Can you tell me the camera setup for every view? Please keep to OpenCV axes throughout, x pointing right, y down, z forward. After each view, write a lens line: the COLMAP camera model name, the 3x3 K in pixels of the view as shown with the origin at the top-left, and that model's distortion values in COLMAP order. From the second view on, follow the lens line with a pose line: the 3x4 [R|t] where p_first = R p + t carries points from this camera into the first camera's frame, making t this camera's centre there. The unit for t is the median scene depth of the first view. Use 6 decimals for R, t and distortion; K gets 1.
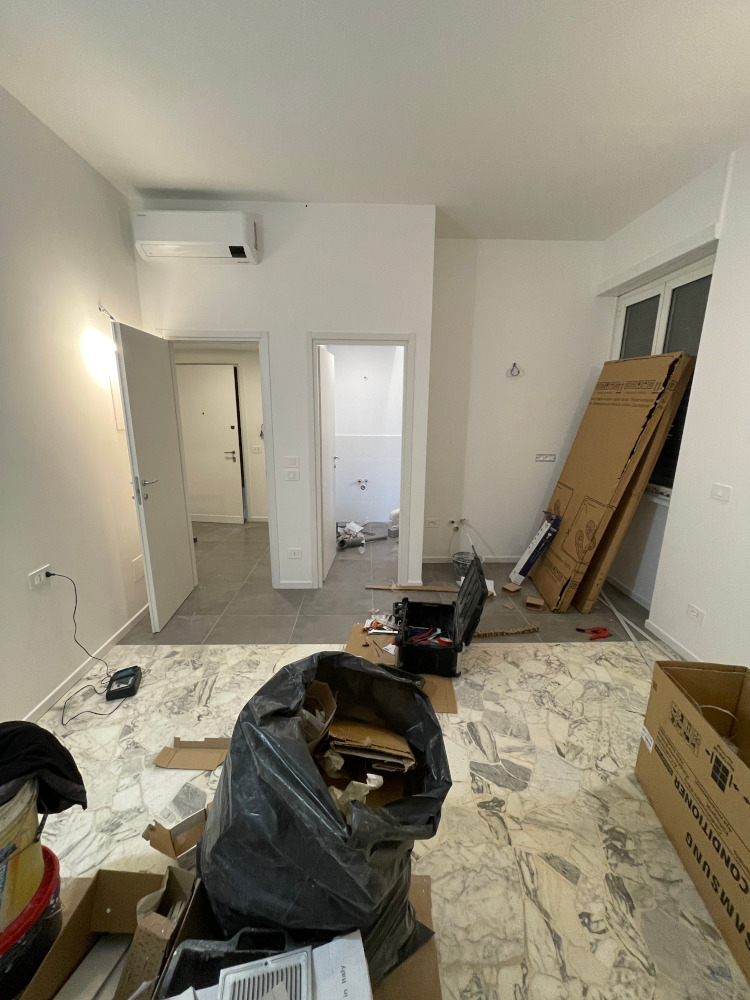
lens RADIAL K [[401.4, 0, 376.4], [0, 401.4, 502.4], [0, 0, 1]] dist [-0.002267, -0.000798]
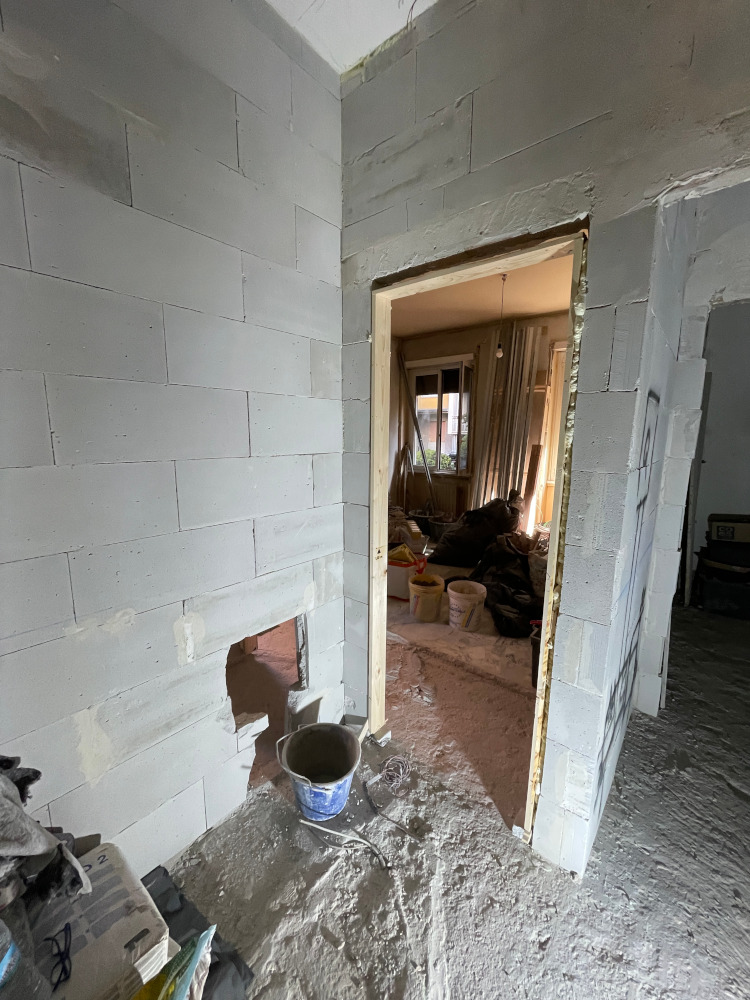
lens RADIAL K [[401.4, 0, 376.4], [0, 401.4, 502.4], [0, 0, 1]] dist [-0.002267, -0.000798]
pose [[-0.752399, -0.128615, 0.646029, -0.852272], [0.137094, 0.928701, 0.344557, -0.439100], [-0.644283, 0.347812, -0.681122, 1.897163]]
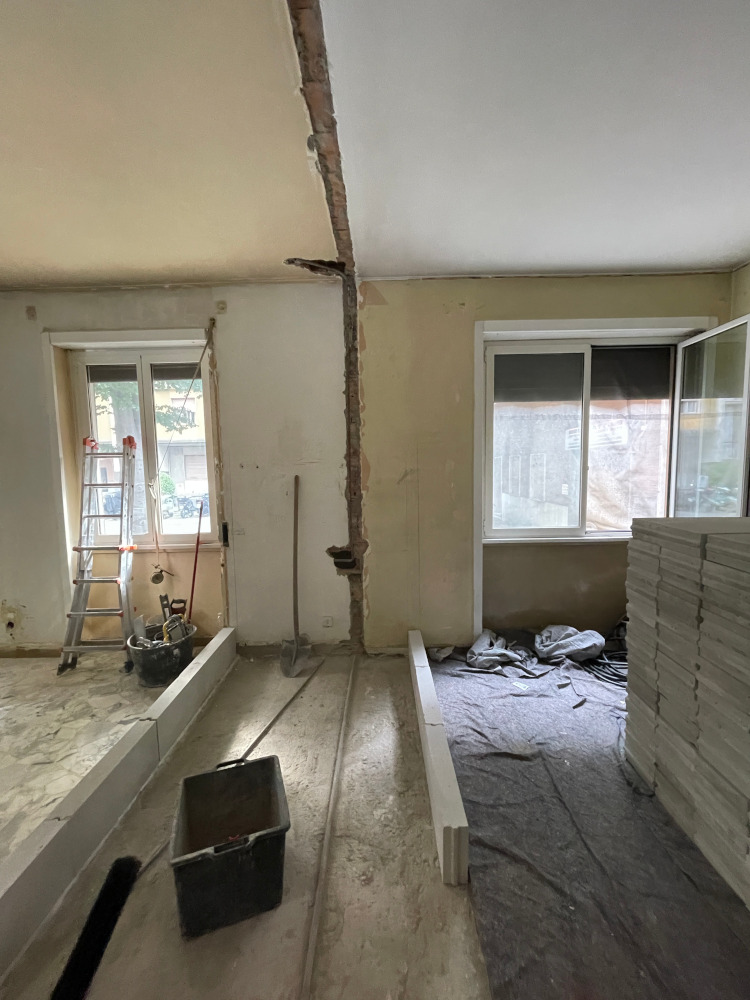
lens RADIAL K [[401.4, 0, 376.4], [0, 401.4, 502.4], [0, 0, 1]] dist [-0.002267, -0.000798]
pose [[-0.999441, 0.004142, 0.033169, -1.210378], [0.014502, 0.947777, 0.318603, -0.243235], [-0.030117, 0.318906, -0.947308, 1.011598]]
